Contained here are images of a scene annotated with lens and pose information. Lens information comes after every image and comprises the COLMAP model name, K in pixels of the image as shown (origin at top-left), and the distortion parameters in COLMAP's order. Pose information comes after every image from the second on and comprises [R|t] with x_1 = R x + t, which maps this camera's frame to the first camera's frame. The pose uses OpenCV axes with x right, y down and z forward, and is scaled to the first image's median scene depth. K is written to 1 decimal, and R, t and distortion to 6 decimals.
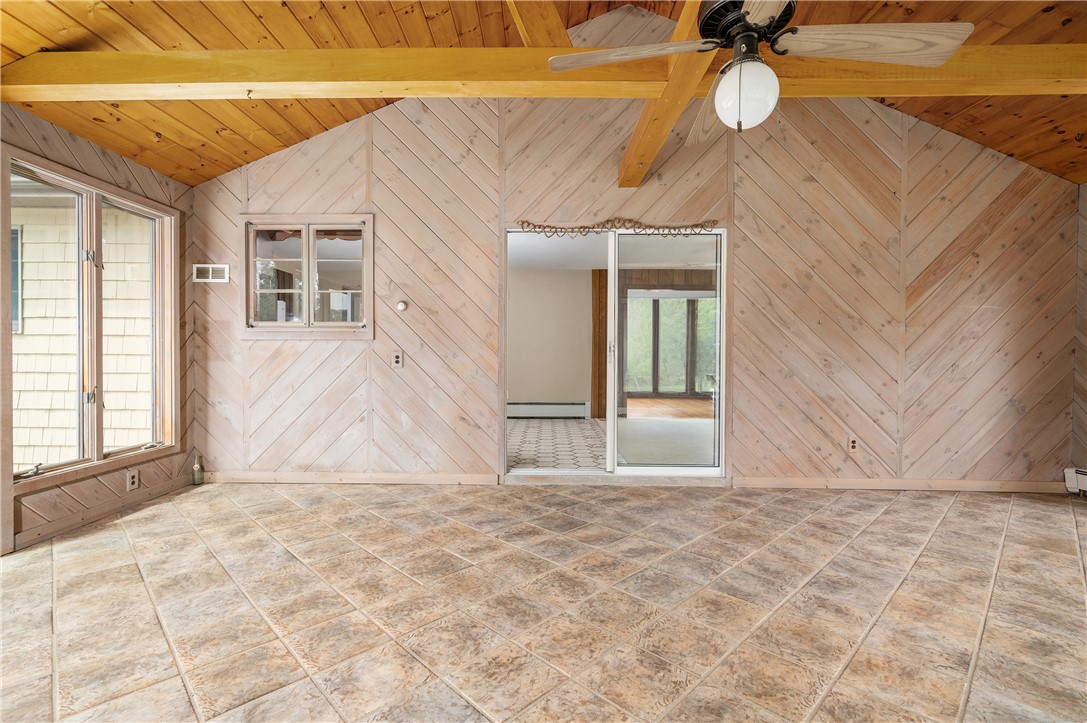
lens RADIAL K [[494.4, 0, 541.8], [0, 494.4, 358.2], [0, 0, 1]] dist [-0.003580, -0.000507]
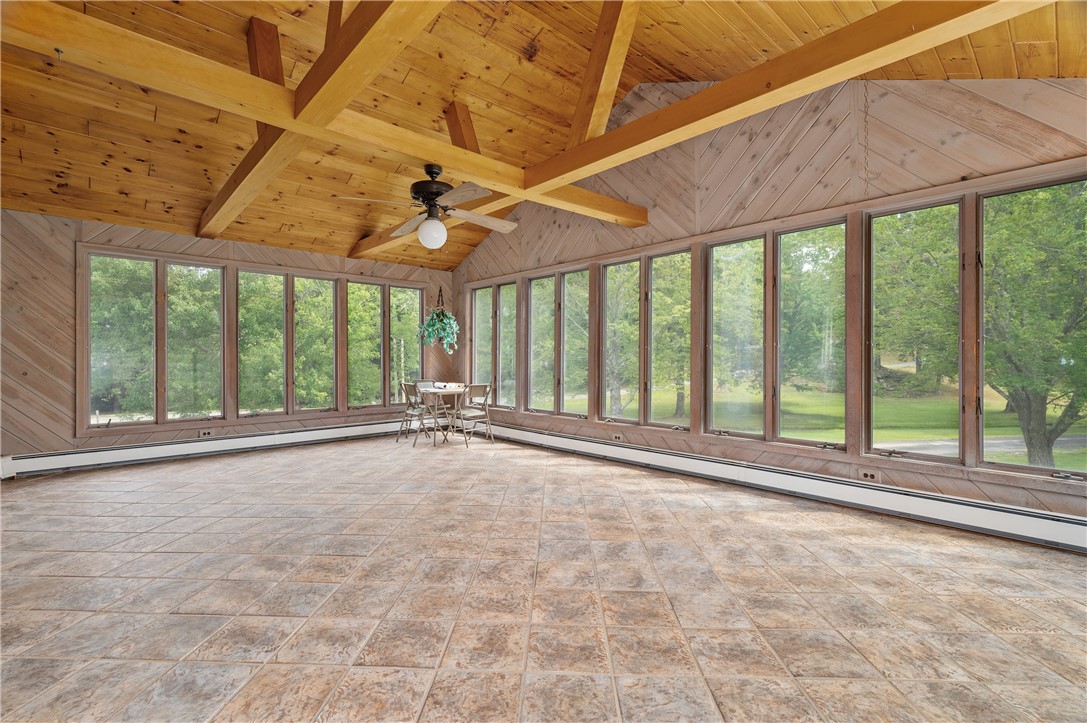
lens RADIAL K [[494.4, 0, 542.1], [0, 494.4, 358.8], [0, 0, 1]] dist [-0.003580, -0.000507]
pose [[-0.687013, -0.006571, 0.726616, -1.246272], [0.001827, 0.999940, 0.010770, -0.024720], [-0.726643, 0.008726, -0.686960, 1.881484]]
